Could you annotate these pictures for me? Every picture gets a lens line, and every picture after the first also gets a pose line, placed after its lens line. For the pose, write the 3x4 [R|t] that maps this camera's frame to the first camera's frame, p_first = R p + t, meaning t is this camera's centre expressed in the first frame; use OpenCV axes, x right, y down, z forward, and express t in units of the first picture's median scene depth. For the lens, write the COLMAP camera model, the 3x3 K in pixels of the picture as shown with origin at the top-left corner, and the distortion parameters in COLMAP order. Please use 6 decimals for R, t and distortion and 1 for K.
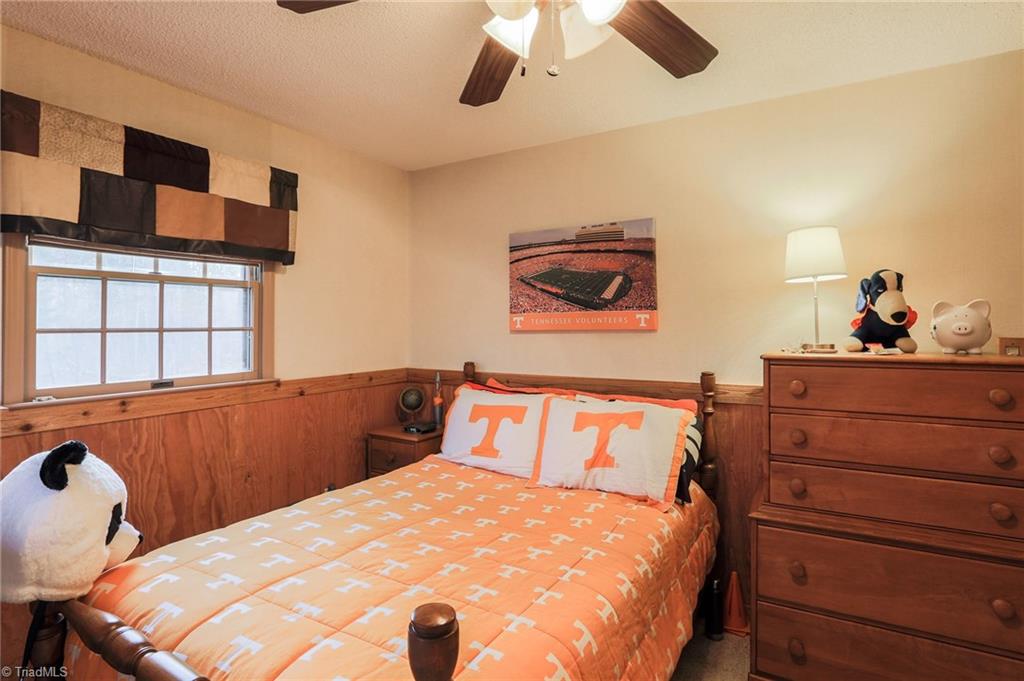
lens RADIAL K [[515.6, 0, 506.7], [0, 515.6, 324.4], [0, 0, 1]] dist [-0.058438, 0.030668]
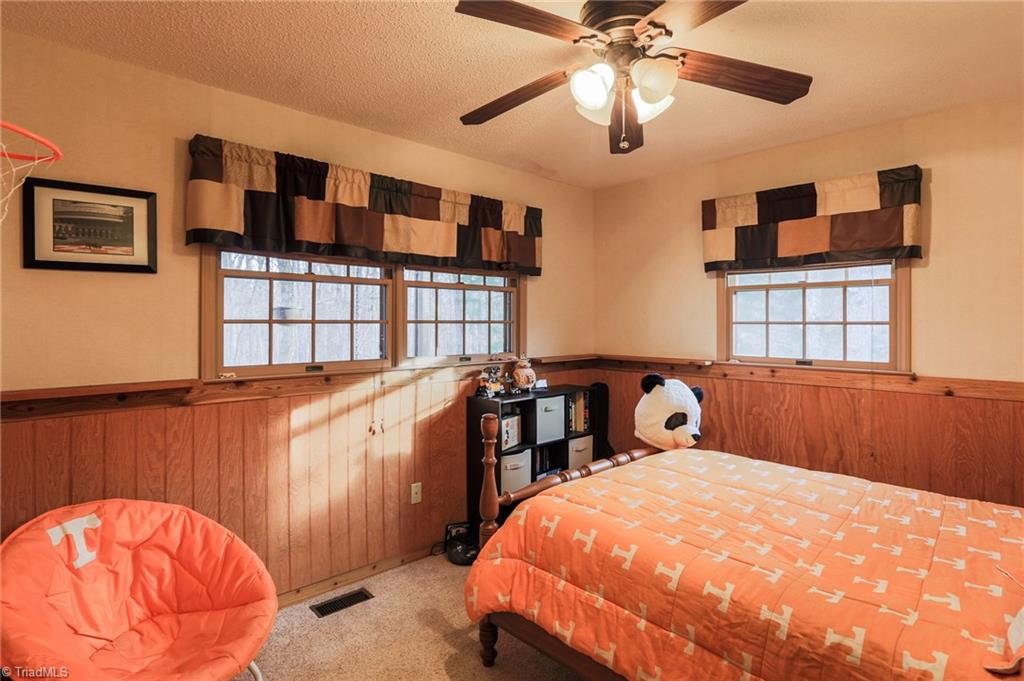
lens RADIAL K [[515.6, 0, 506.7], [0, 515.6, 324.4], [0, 0, 1]] dist [-0.058438, 0.030668]
pose [[-0.267882, 0.010794, -0.963391, 0.855556], [0.004033, 0.999941, 0.010082, -0.001887], [0.963443, -0.001184, -0.267909, 0.589923]]
